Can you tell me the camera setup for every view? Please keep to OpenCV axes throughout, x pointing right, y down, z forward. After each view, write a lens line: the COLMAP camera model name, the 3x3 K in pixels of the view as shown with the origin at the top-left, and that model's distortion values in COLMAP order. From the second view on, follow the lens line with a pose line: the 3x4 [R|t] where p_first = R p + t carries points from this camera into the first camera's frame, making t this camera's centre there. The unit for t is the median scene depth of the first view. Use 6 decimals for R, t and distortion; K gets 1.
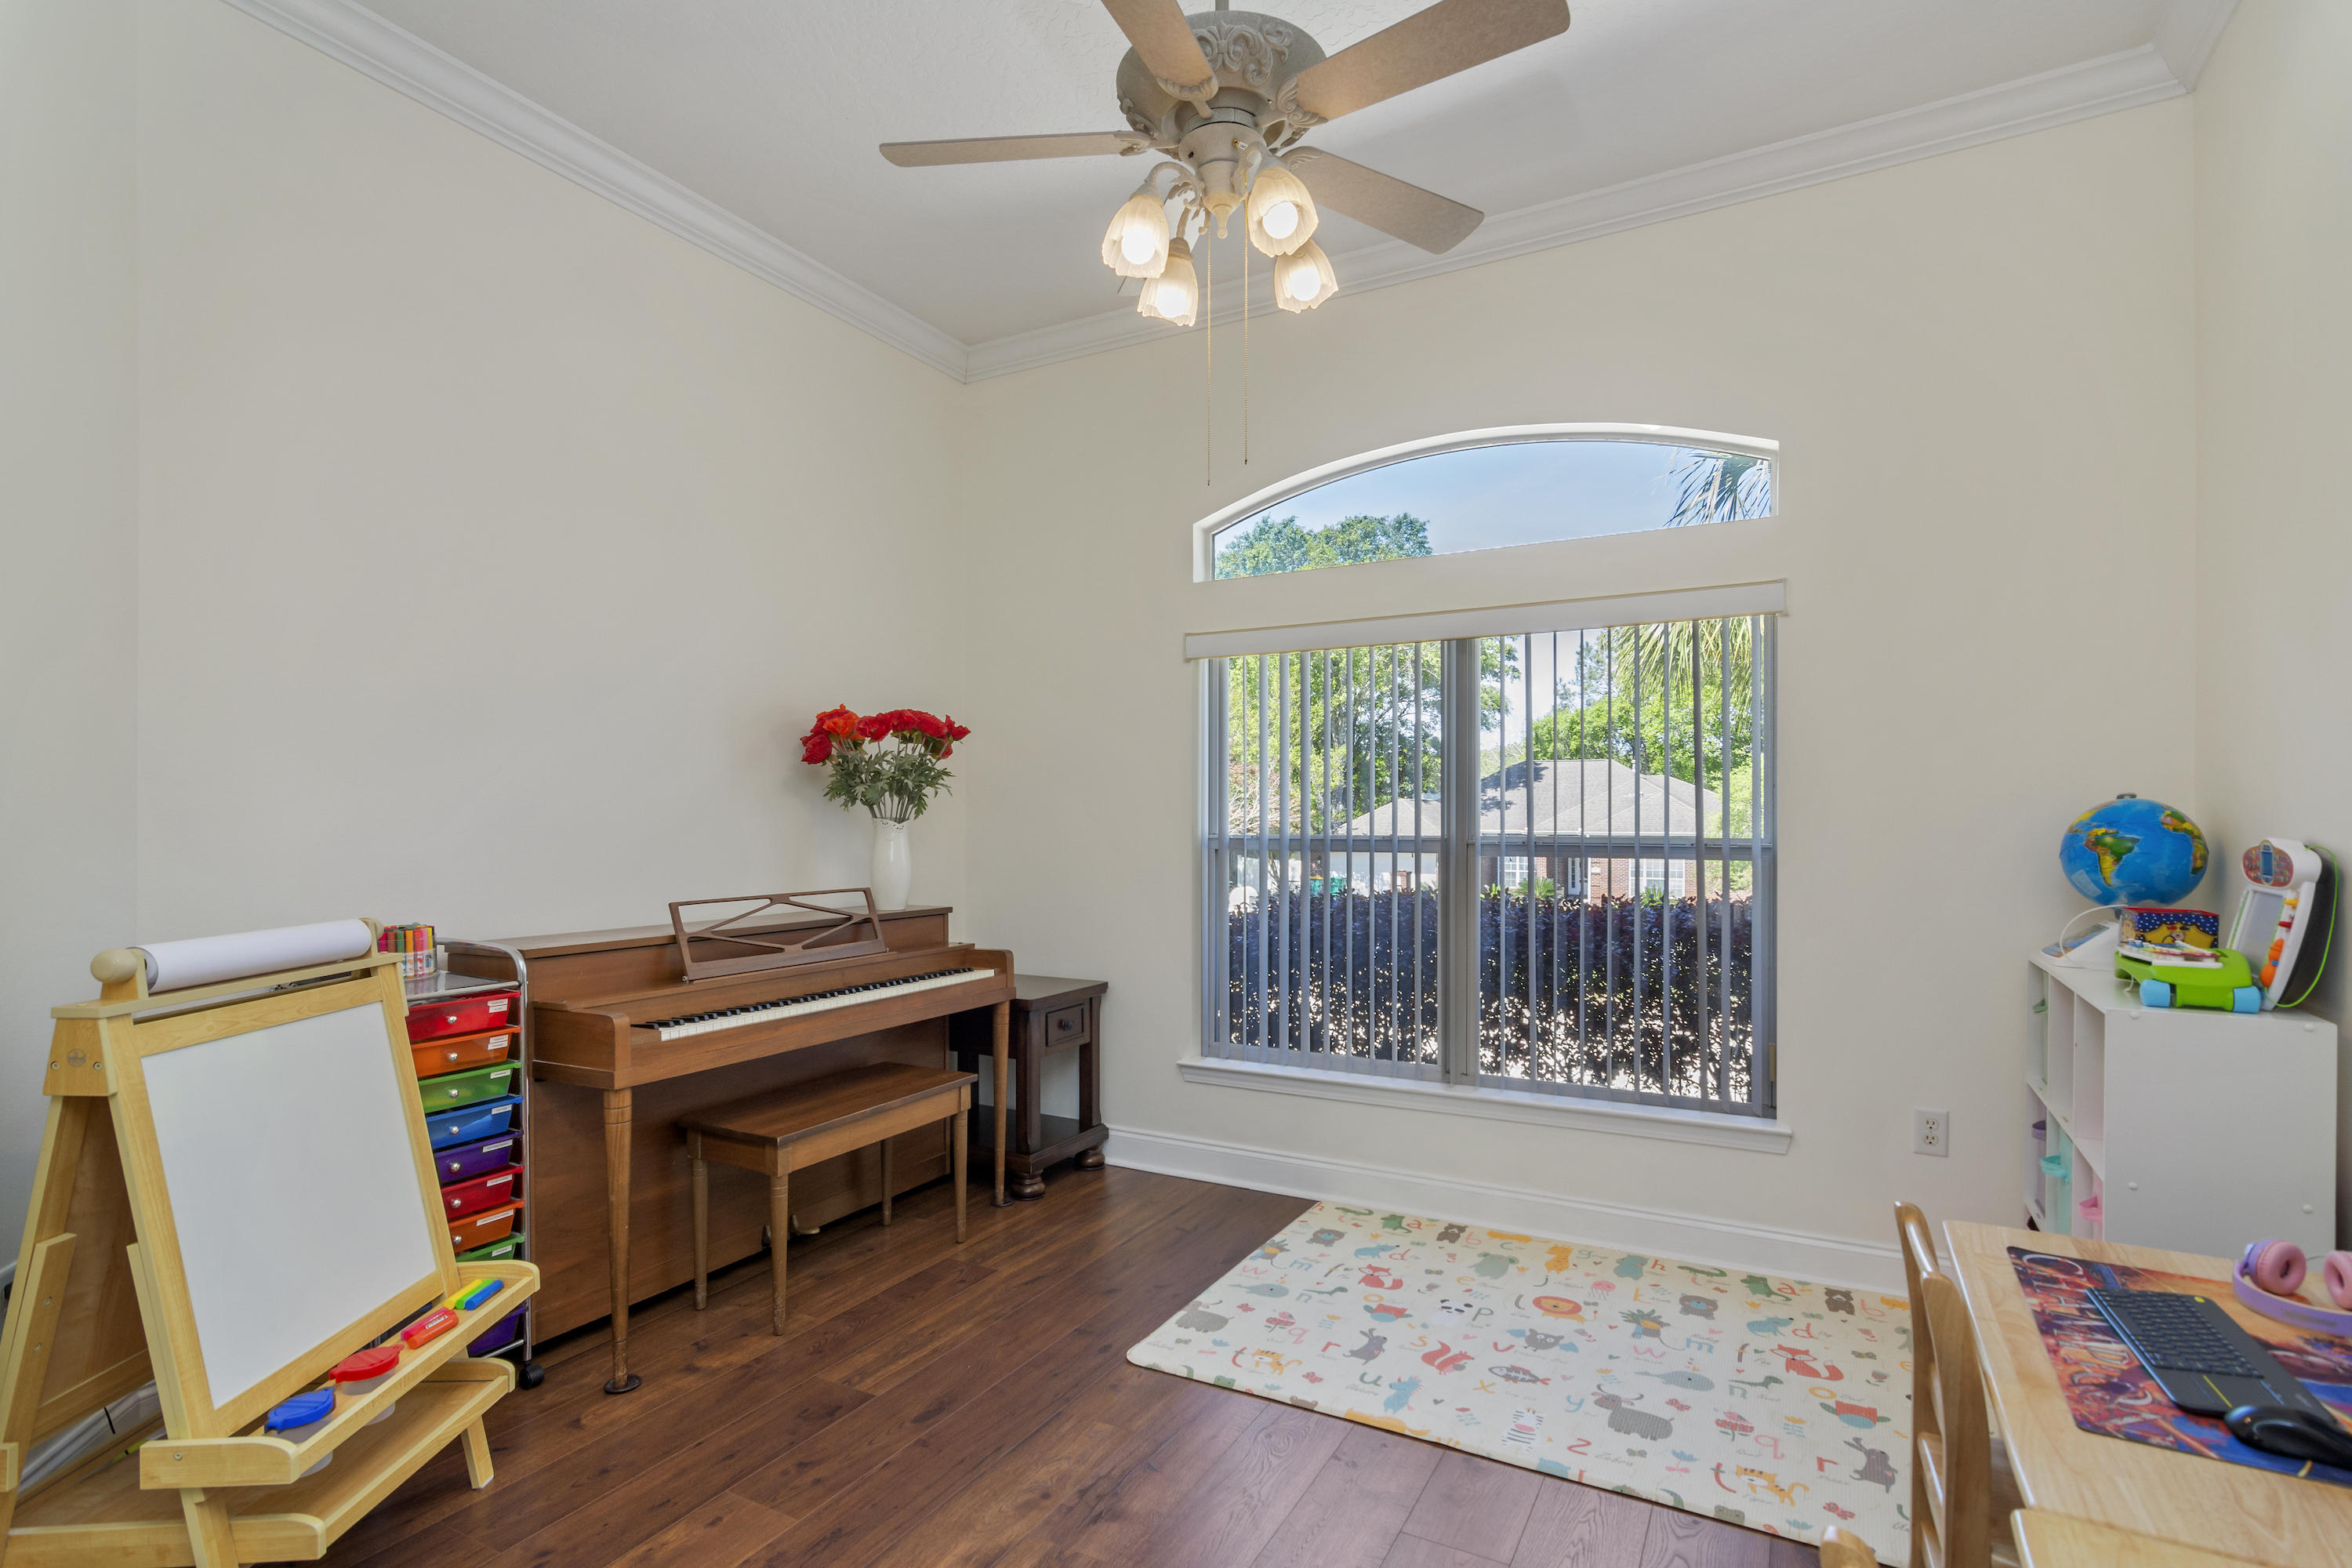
lens RADIAL K [[1140.0, 0, 1178.9], [0, 1140.0, 800.0], [0, 0, 1]] dist [-0.003262, 0.003526]
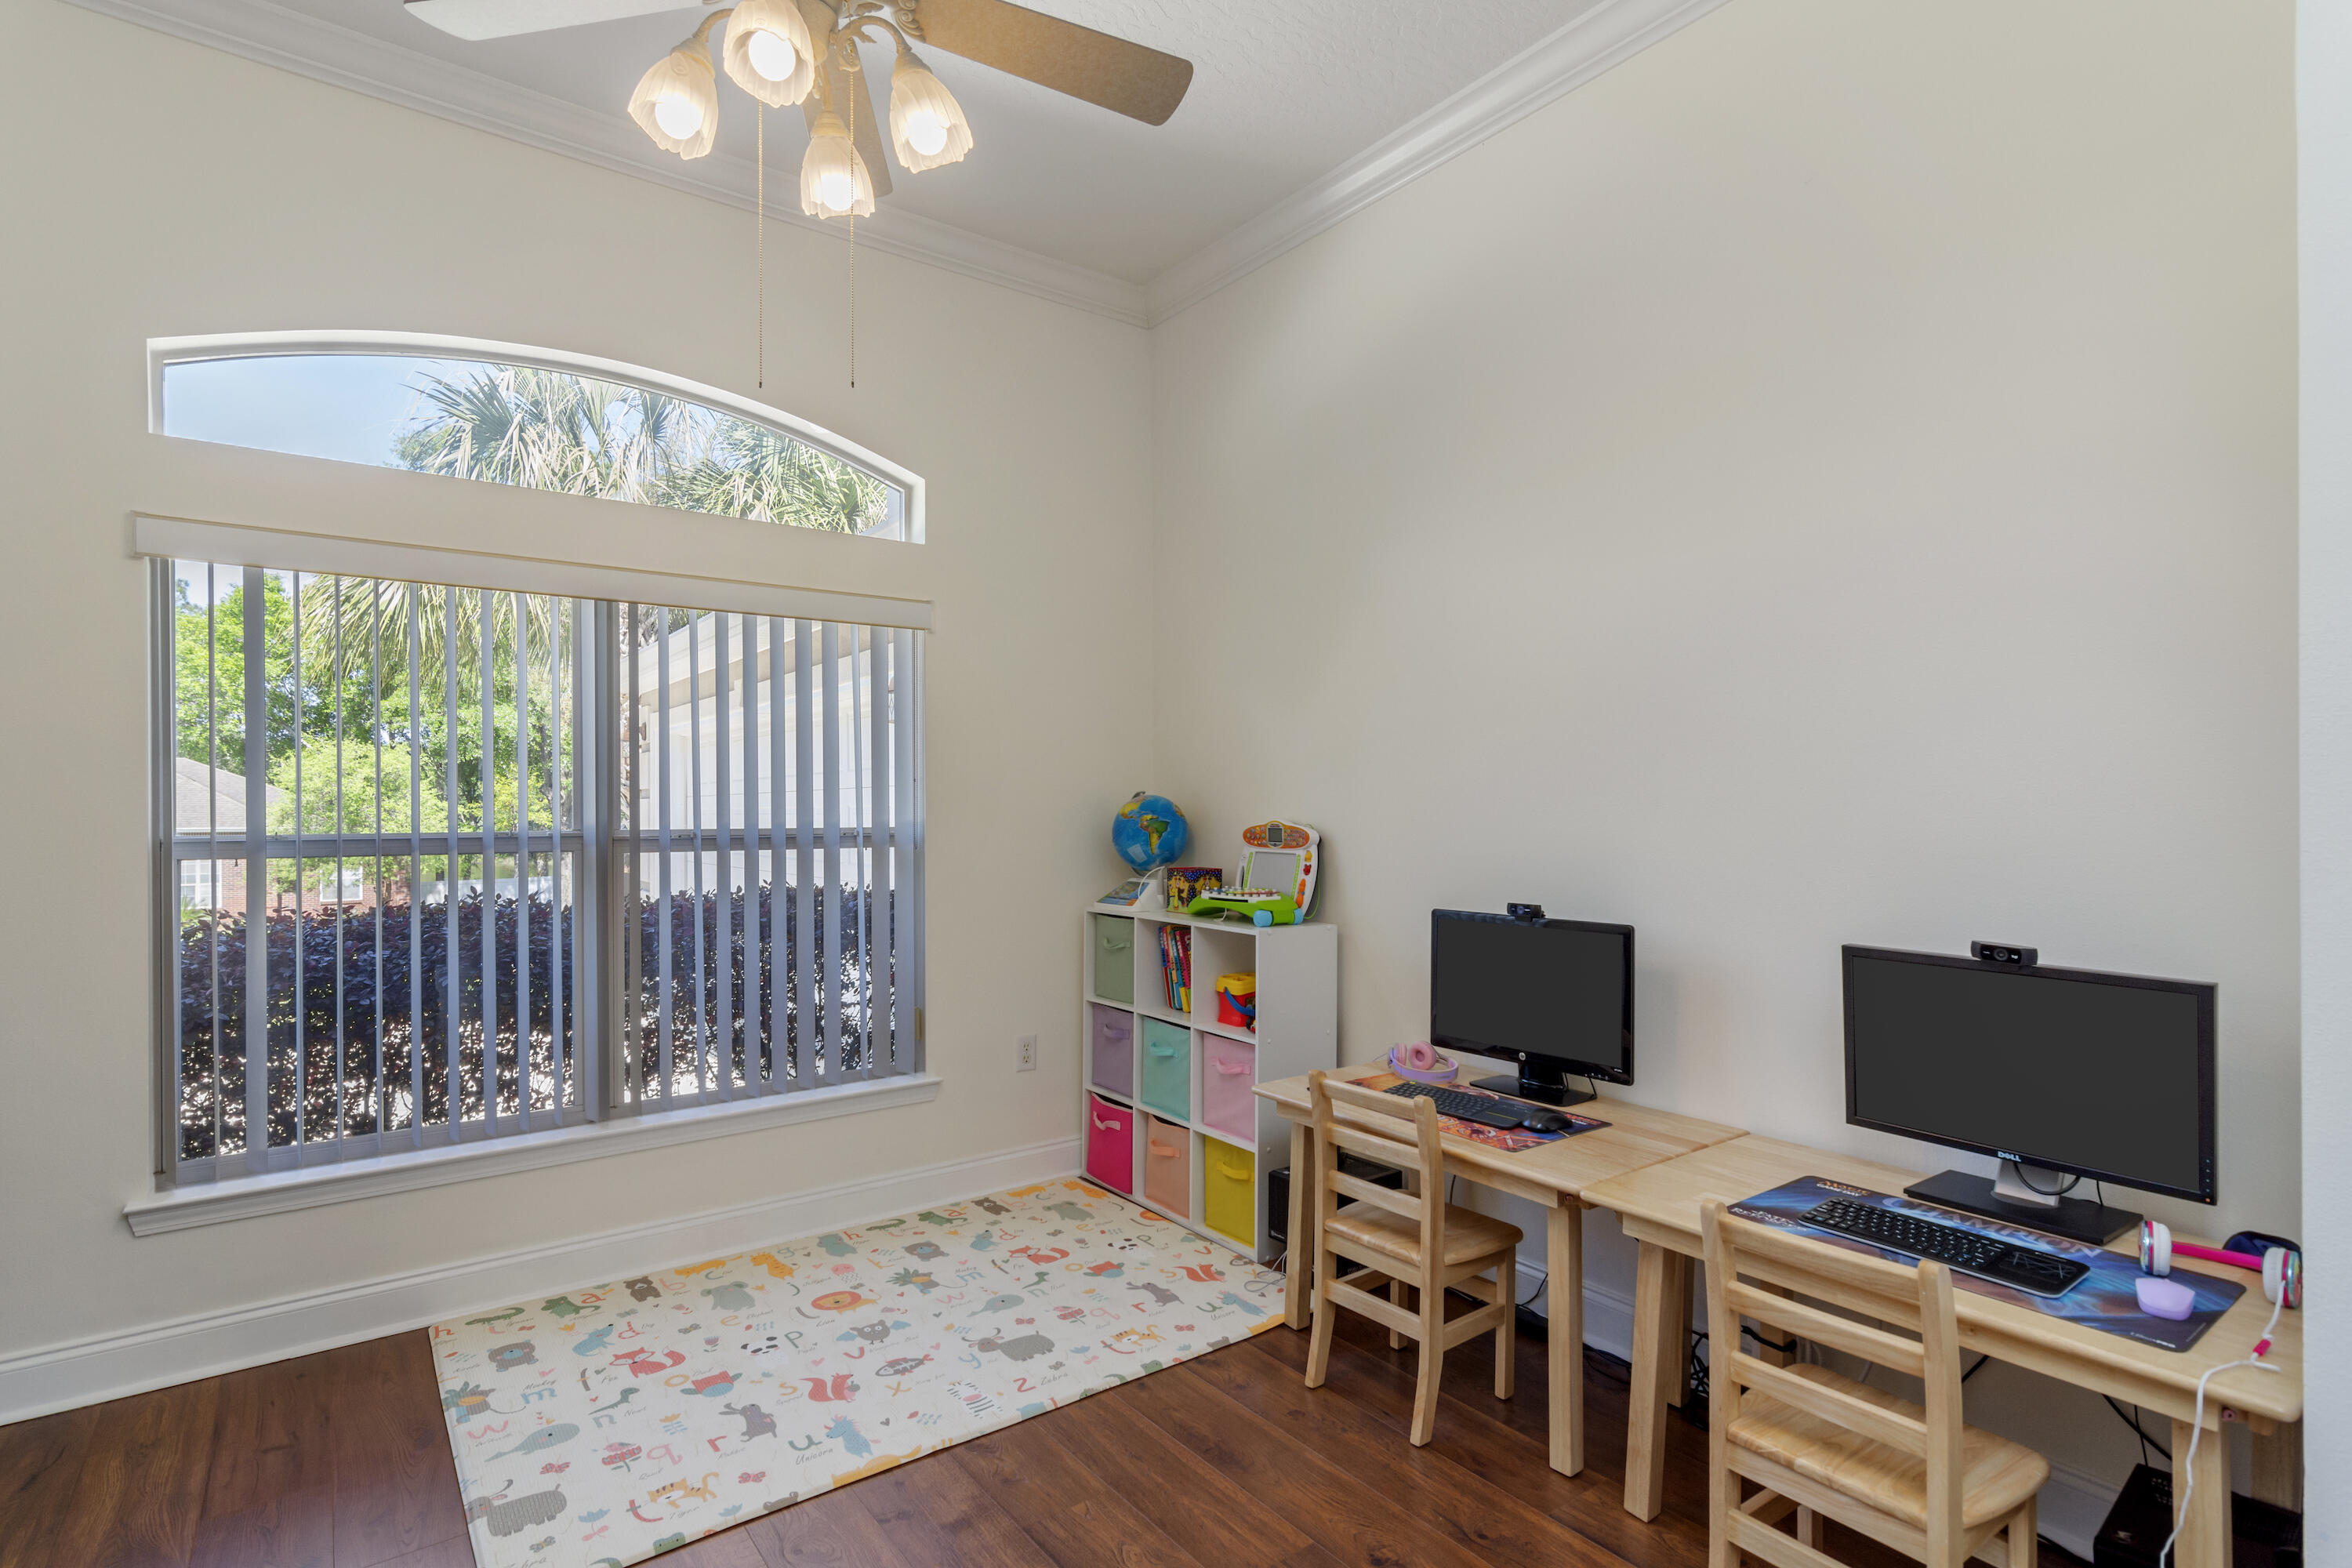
lens RADIAL K [[1140.0, 0, 1179.5], [0, 1140.0, 794.4], [0, 0, 1]] dist [-0.003262, 0.003526]
pose [[0.416345, 0.008249, 0.909169, -0.434296], [-0.010708, 0.999934, -0.004169, 0.004198], [-0.909143, -0.008000, 0.416406, 0.309994]]
